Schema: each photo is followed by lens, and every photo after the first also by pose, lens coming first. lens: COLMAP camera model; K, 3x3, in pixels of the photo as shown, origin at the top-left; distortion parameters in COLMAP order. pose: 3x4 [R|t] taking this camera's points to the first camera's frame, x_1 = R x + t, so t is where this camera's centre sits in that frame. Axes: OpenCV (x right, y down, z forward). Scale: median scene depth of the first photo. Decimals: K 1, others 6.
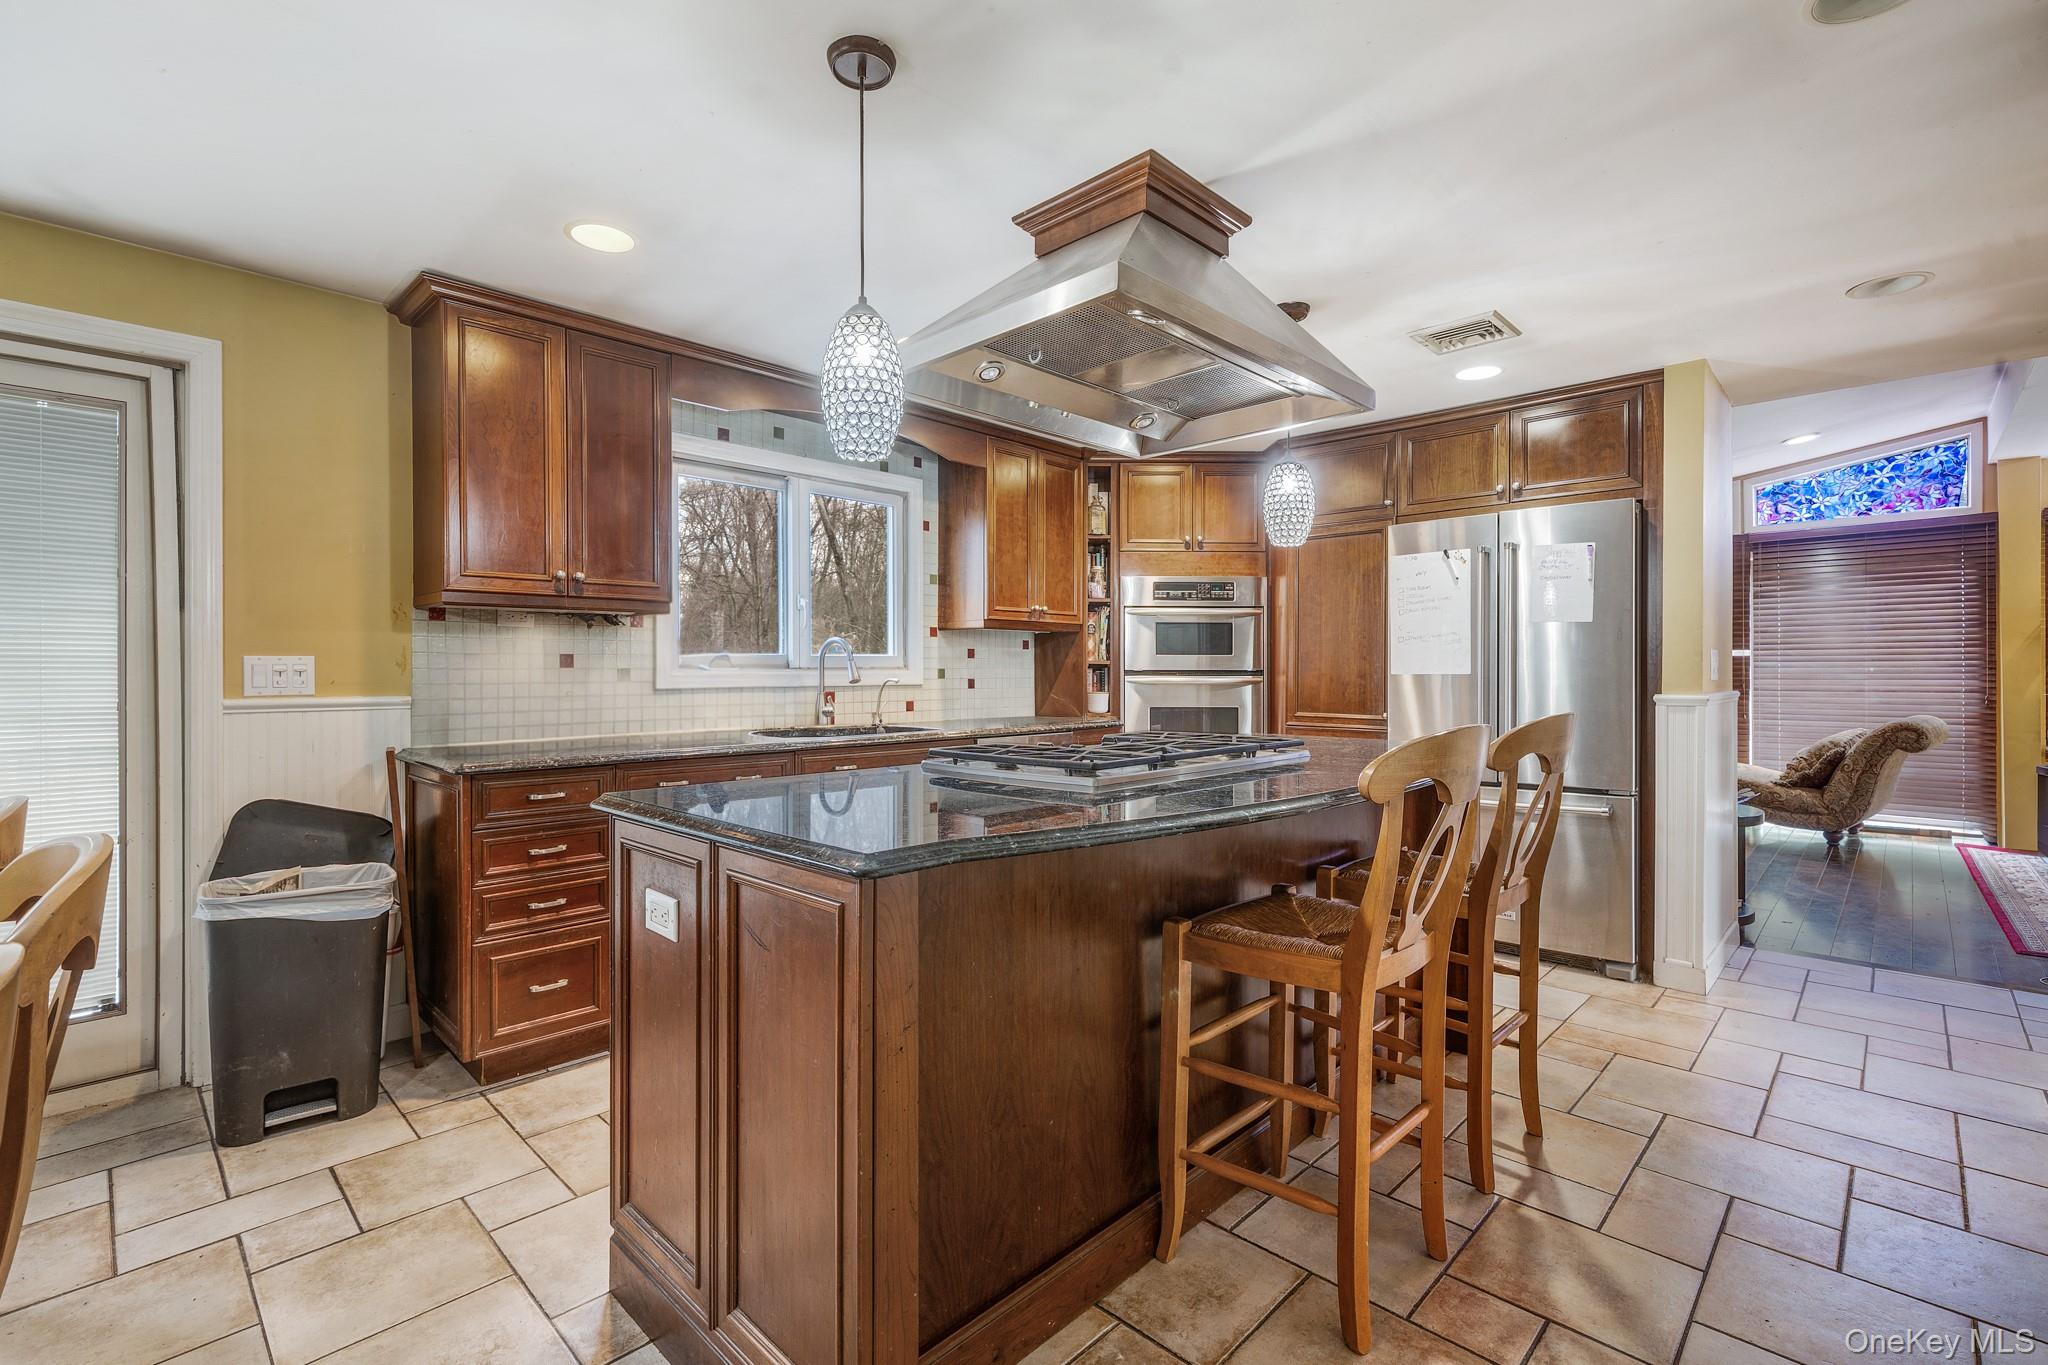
lens RADIAL K [[908.2, 0, 1015.7], [0, 908.2, 669.5], [0, 0, 1]] dist [-0.016081, 0.000152]
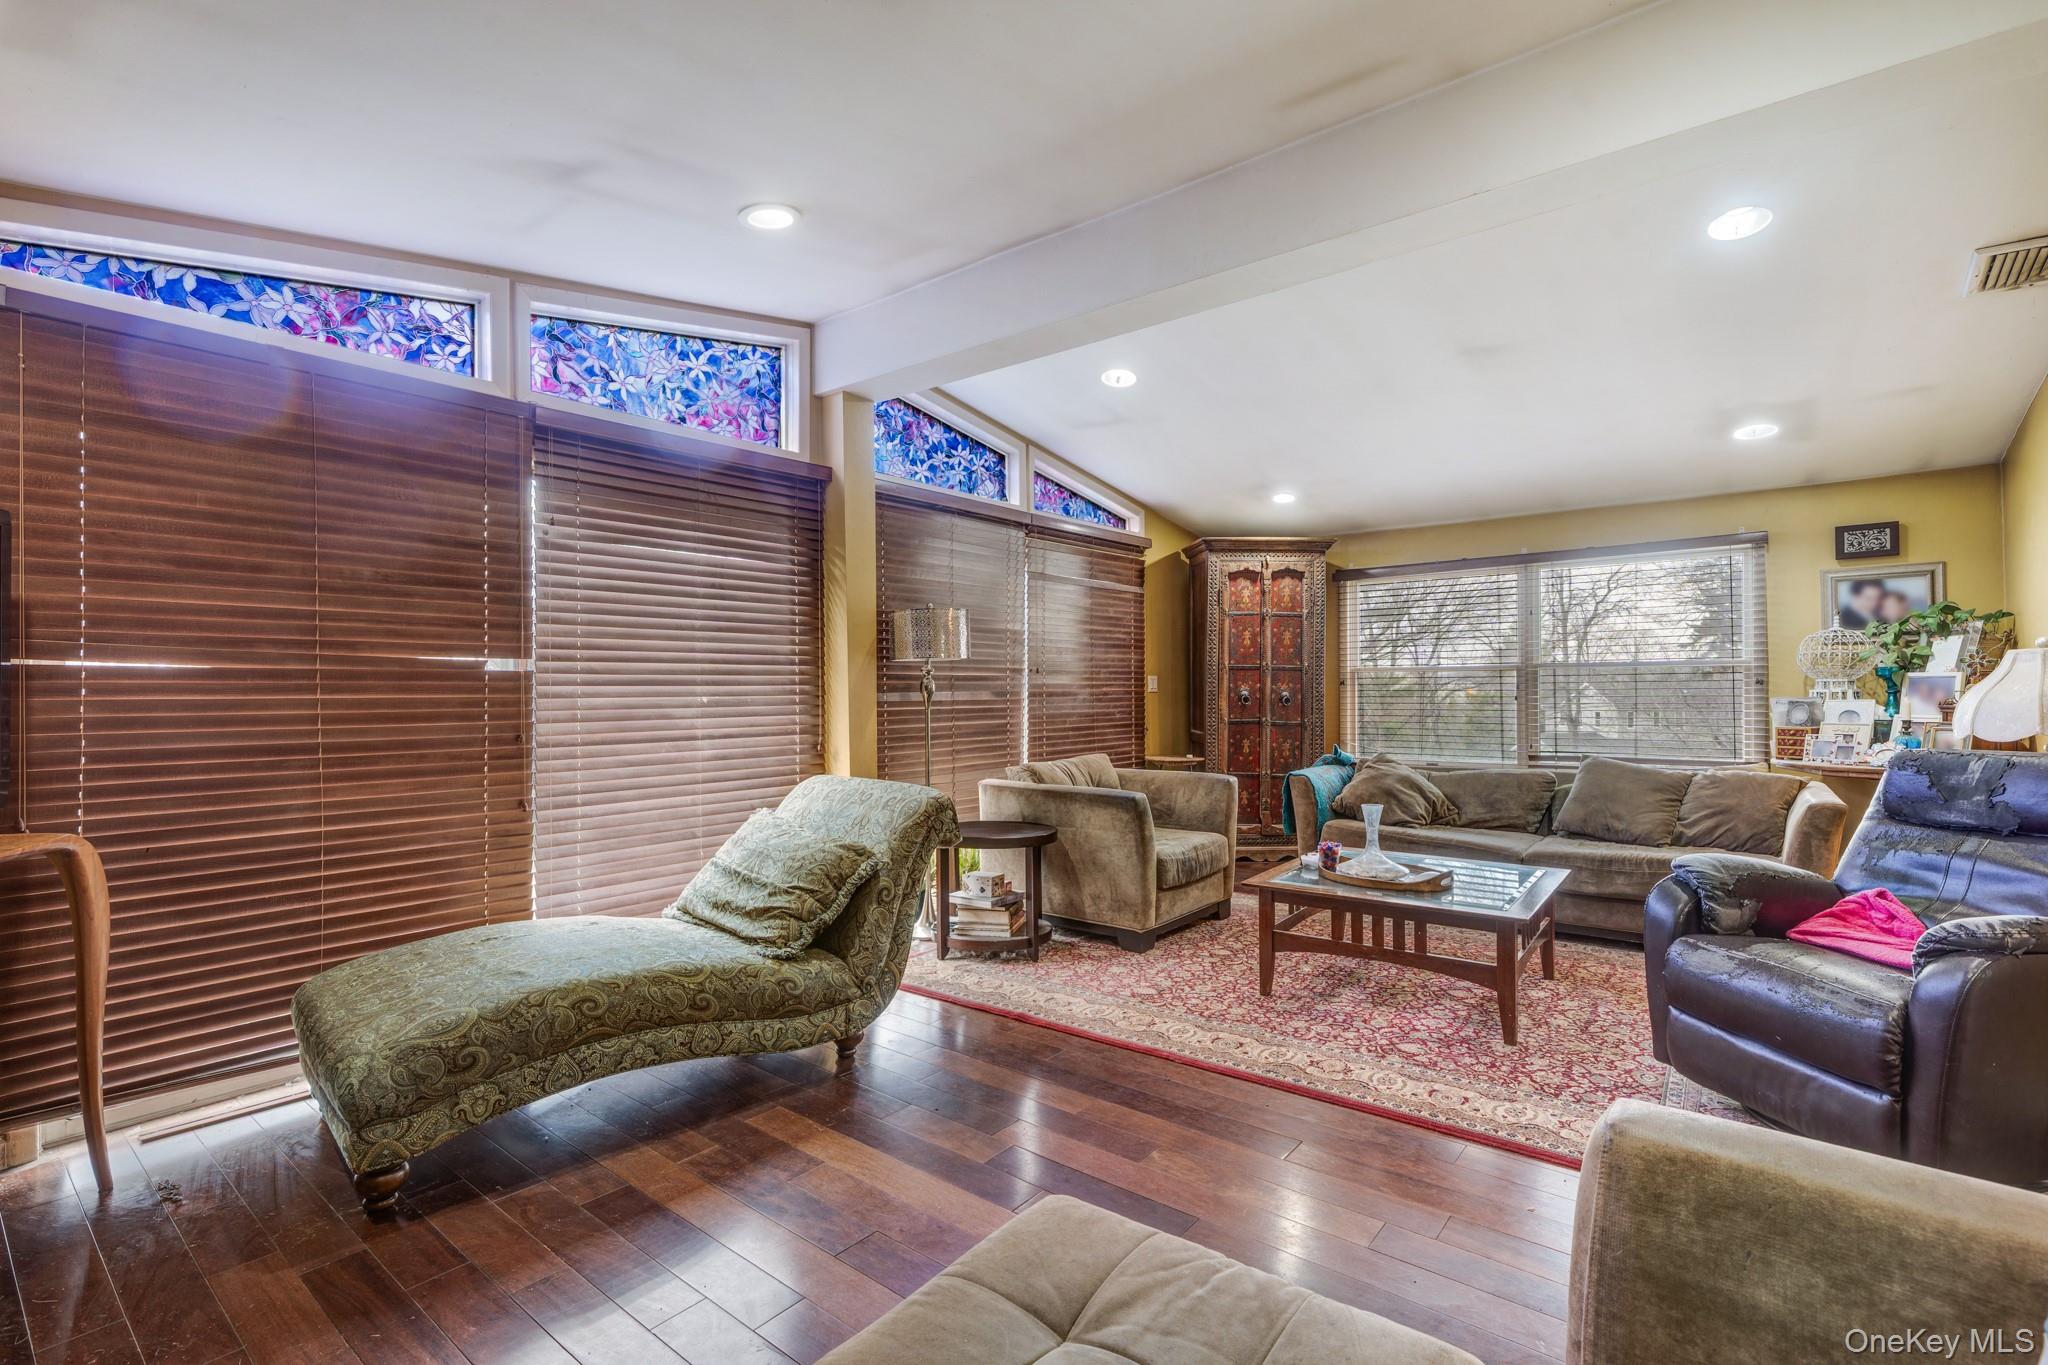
lens RADIAL K [[945.5, 0, 1022.3], [0, 945.5, 686.9], [0, 0, 1]] dist [-0.000089, -0.000009]
pose [[-0.085080, 0.002880, 0.996370, 0.340590], [0.004303, 0.999988, -0.002523, -0.005563], [-0.996365, 0.004073, -0.085092, 0.849298]]
